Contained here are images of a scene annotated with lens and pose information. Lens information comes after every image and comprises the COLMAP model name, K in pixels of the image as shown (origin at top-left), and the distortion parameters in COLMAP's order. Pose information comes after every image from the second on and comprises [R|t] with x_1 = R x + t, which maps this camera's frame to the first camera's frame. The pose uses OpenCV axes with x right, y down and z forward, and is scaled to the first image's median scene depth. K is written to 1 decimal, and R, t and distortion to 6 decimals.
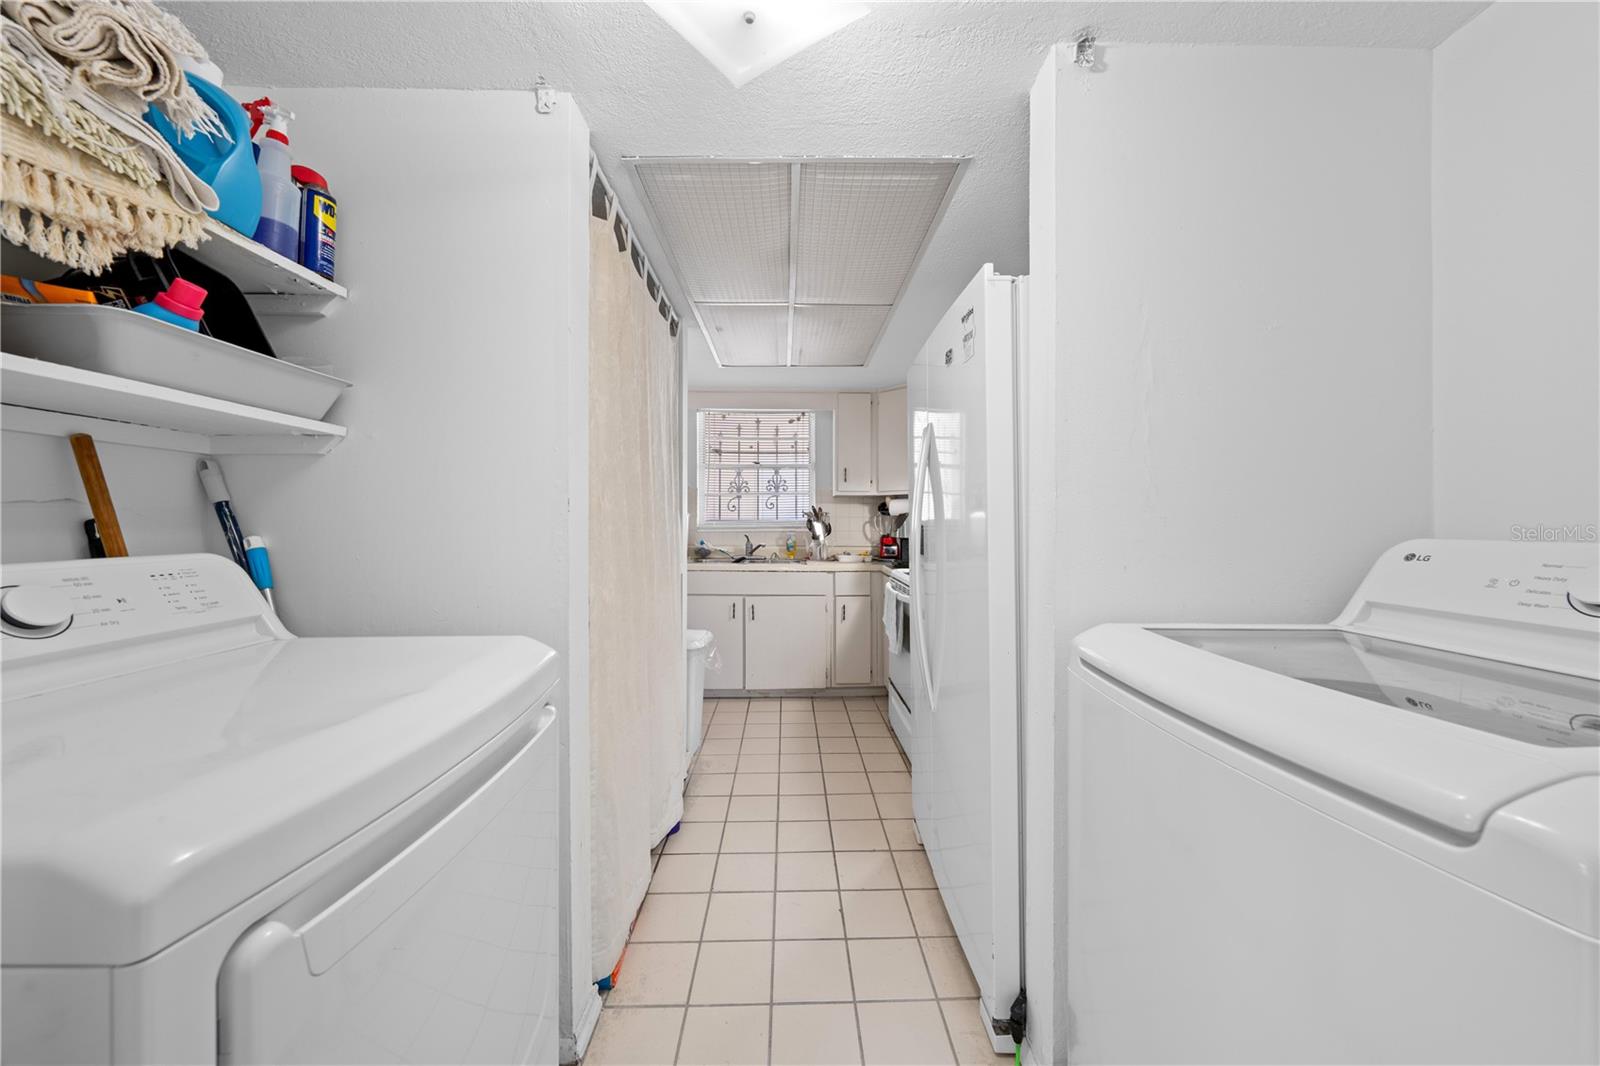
lens RADIAL K [[539.4, 0, 800.2], [0, 539.4, 513.9], [0, 0, 1]] dist [-0.000381, 0.000034]
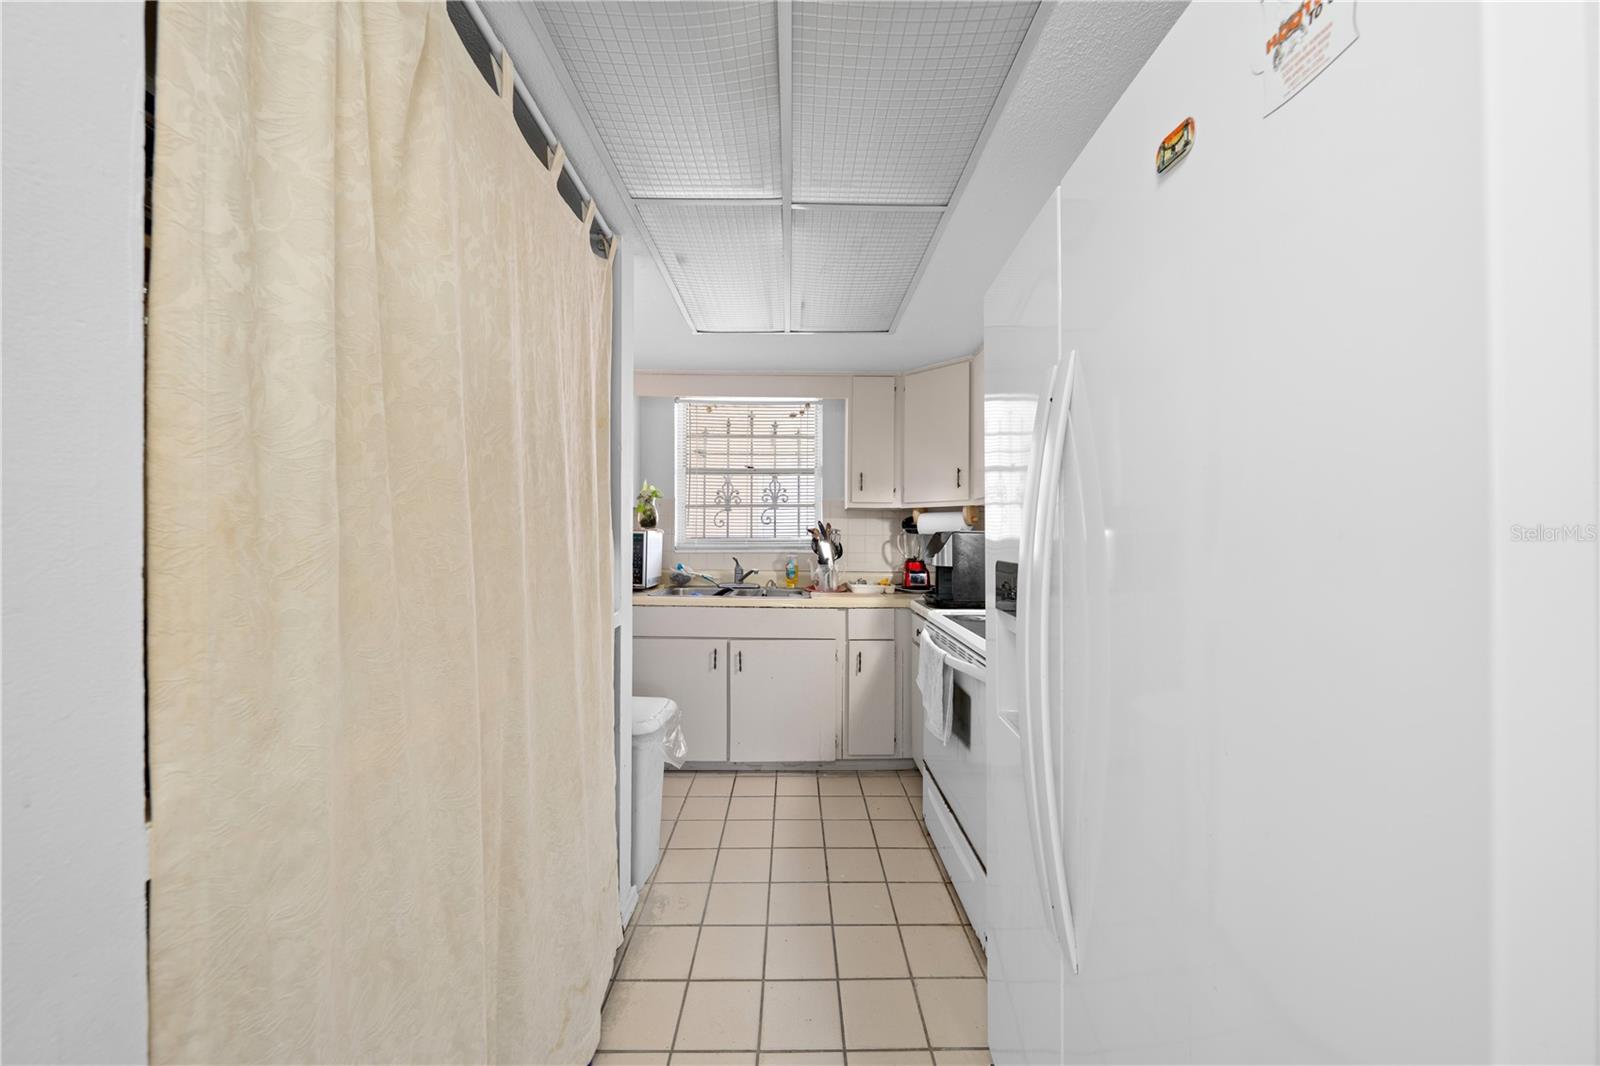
lens RADIAL K [[539.4, 0, 795.3], [0, 539.4, 533.5], [0, 0, 1]] dist [-0.000381, 0.000034]
pose [[0.999791, 0.003320, -0.020186, 0.004980], [-0.003069, 0.999918, 0.012435, -0.007430], [0.020226, -0.012371, 0.999719, 0.240415]]
